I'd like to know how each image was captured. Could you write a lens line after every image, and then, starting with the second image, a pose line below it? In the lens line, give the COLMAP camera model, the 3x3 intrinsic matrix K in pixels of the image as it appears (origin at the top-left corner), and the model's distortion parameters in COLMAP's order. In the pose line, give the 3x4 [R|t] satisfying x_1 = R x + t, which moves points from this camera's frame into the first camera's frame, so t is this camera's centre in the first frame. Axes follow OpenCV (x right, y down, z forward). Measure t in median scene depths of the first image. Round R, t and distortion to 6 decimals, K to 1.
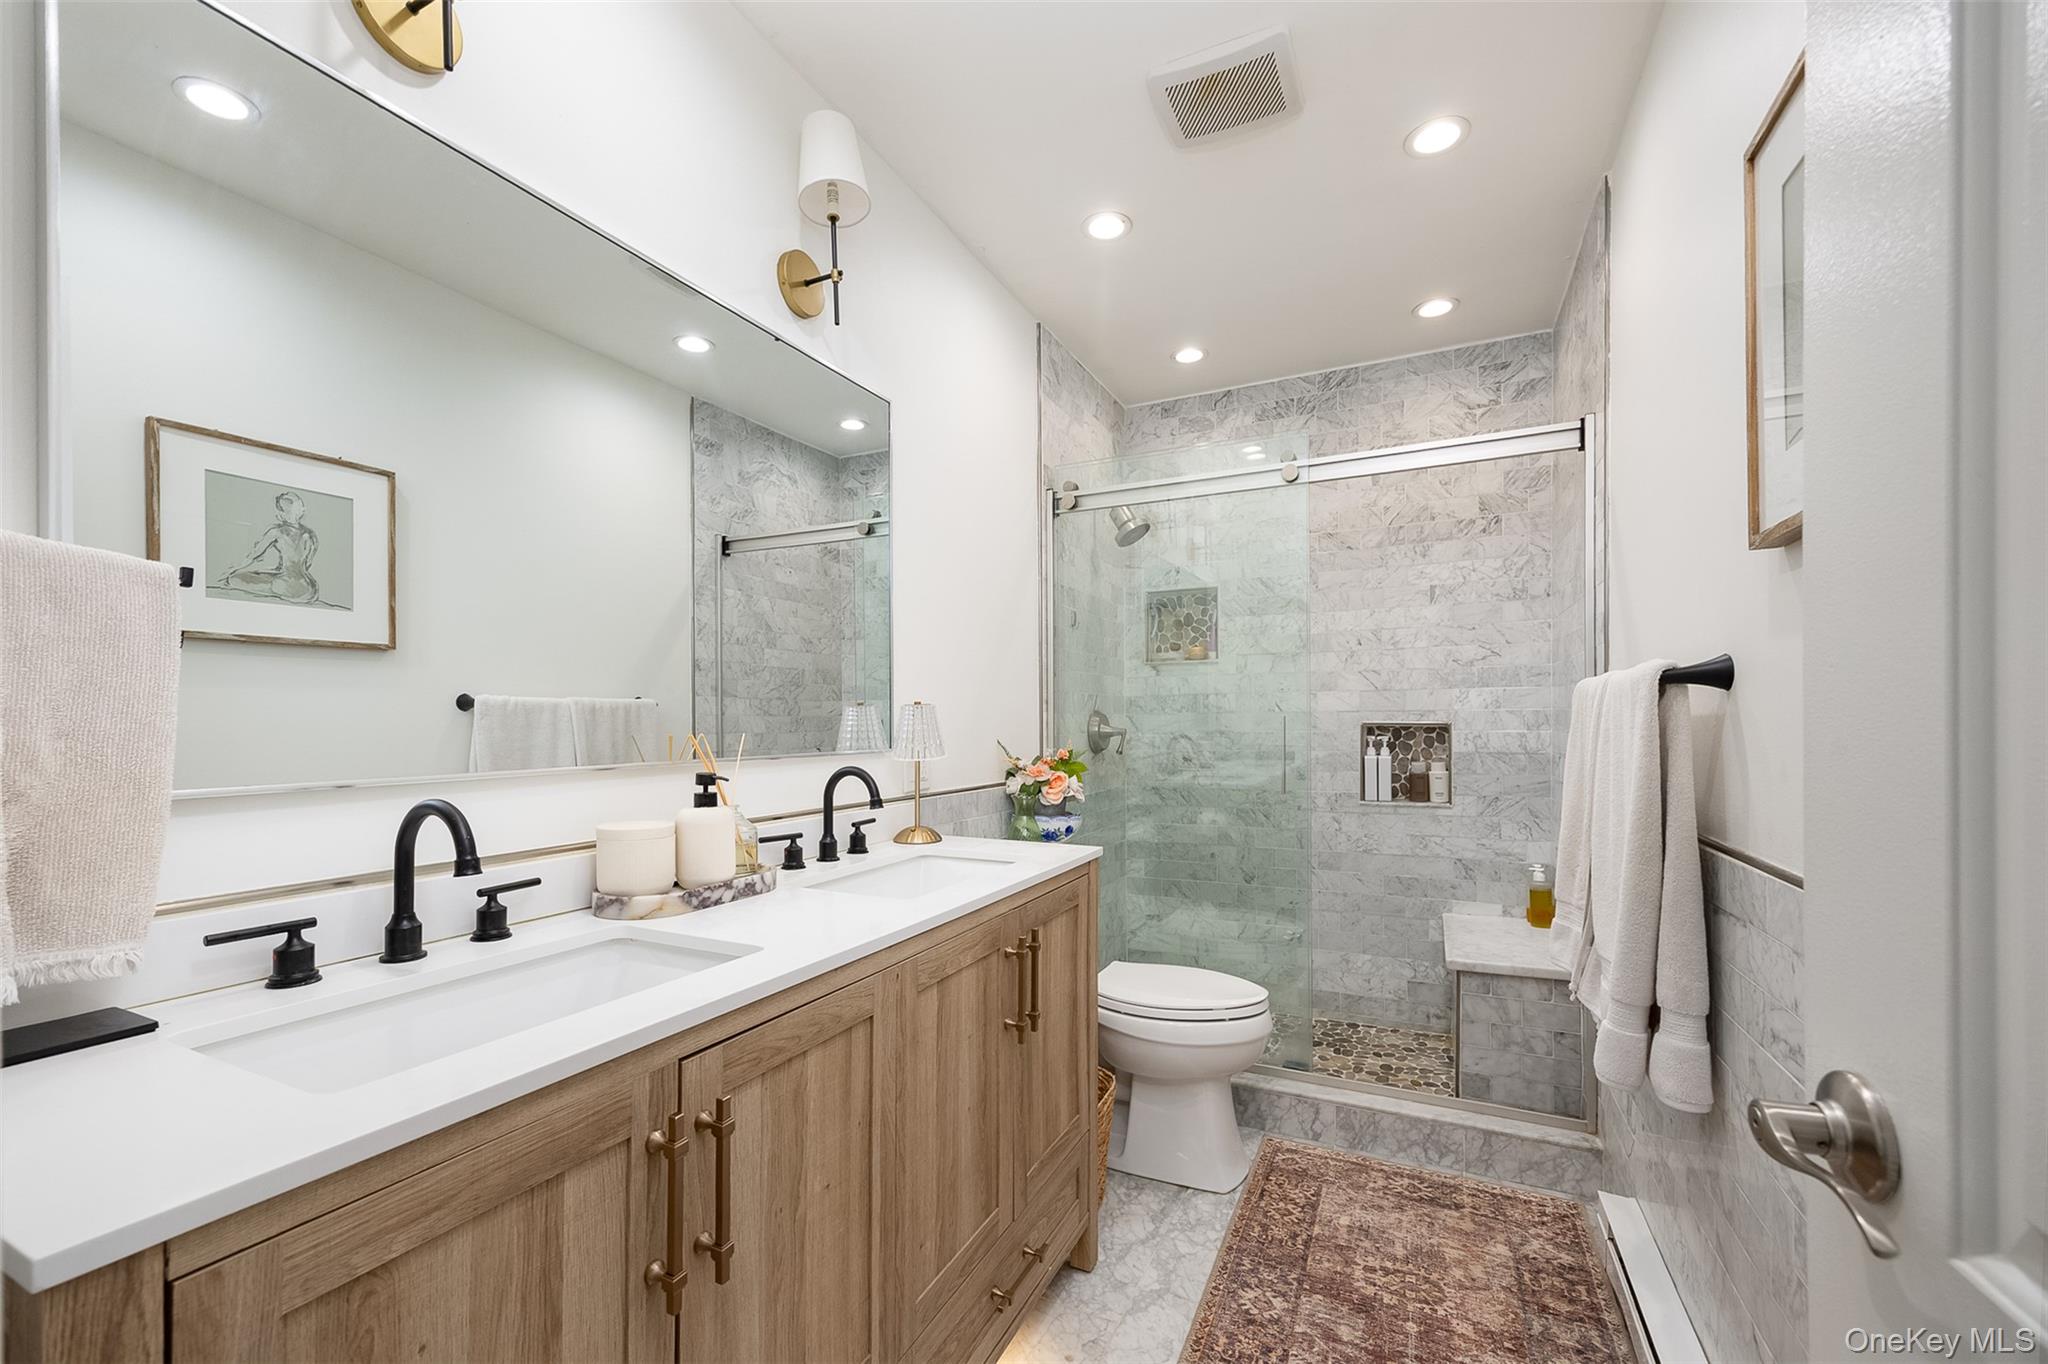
lens RADIAL K [[791.8, 0, 1036.2], [0, 791.8, 727.7], [0, 0, 1]] dist [0.002922, -0.001312]
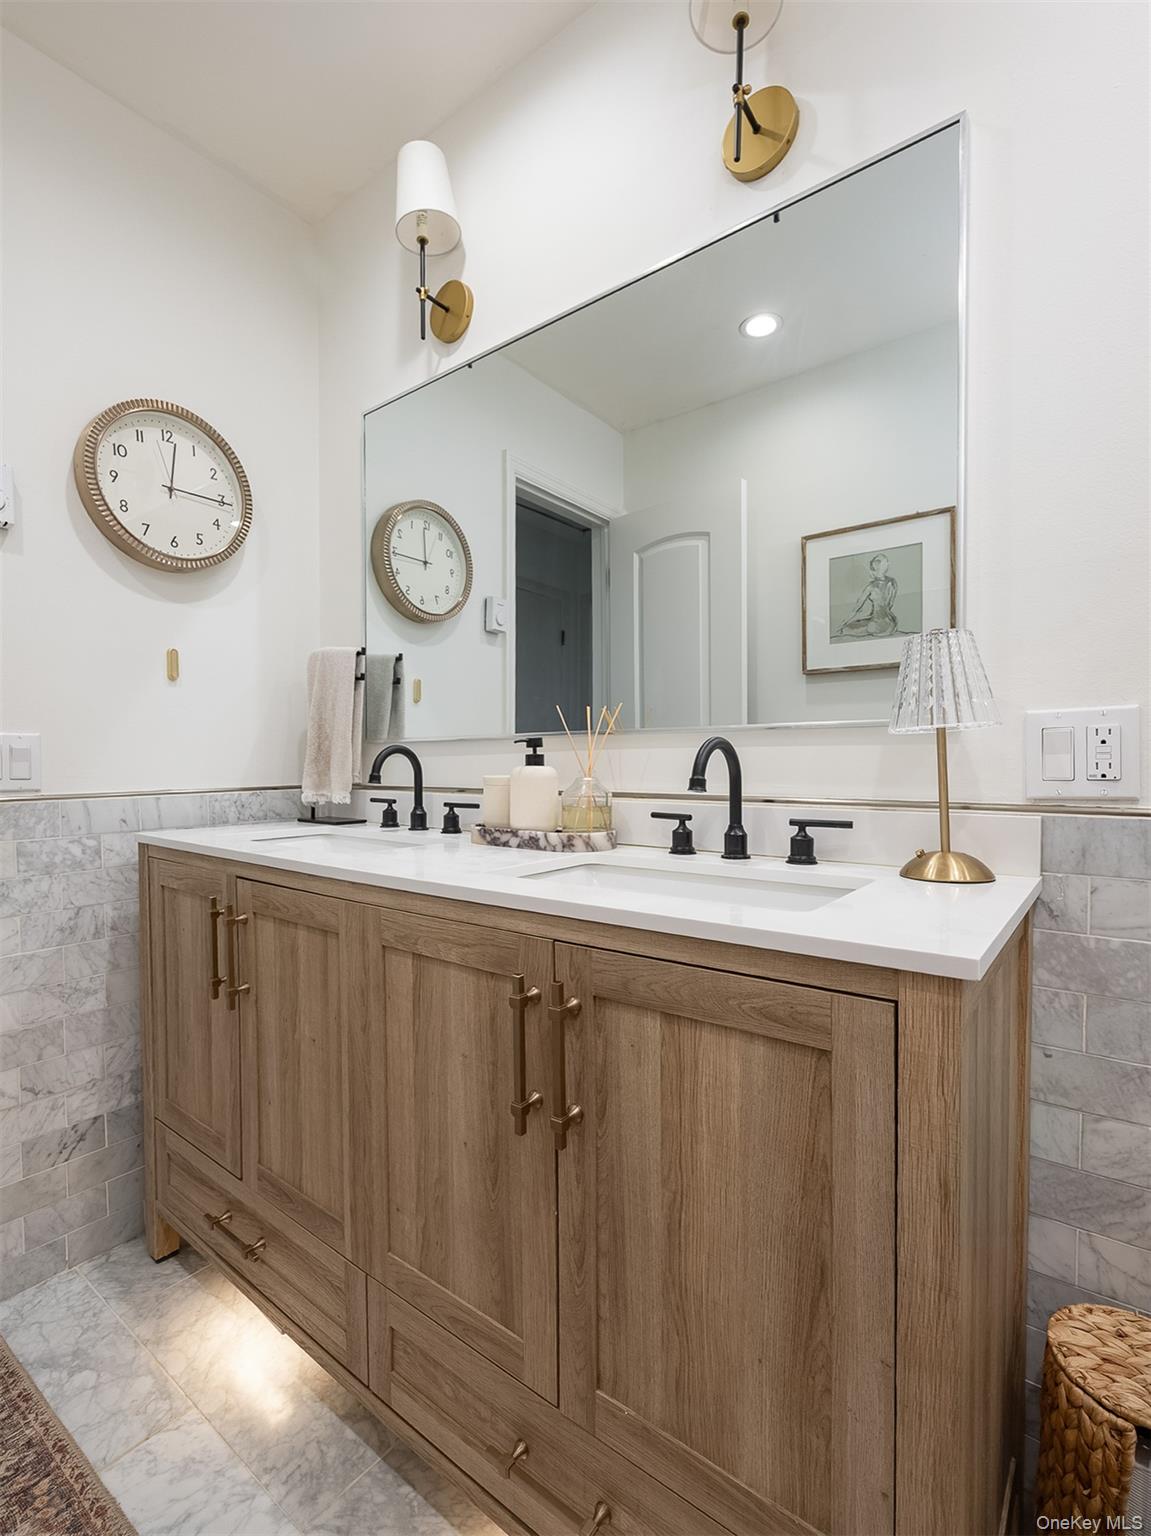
lens RADIAL K [[721.0, 0, 568.9], [0, 721.0, 782.3], [0, 0, 1]] dist [-0.004844, 0.000560]
pose [[-0.212250, 0.024484, -0.976909, 0.709961], [-0.005223, 0.999643, 0.026189, 0.111831], [0.977201, 0.010661, -0.212047, 1.491651]]
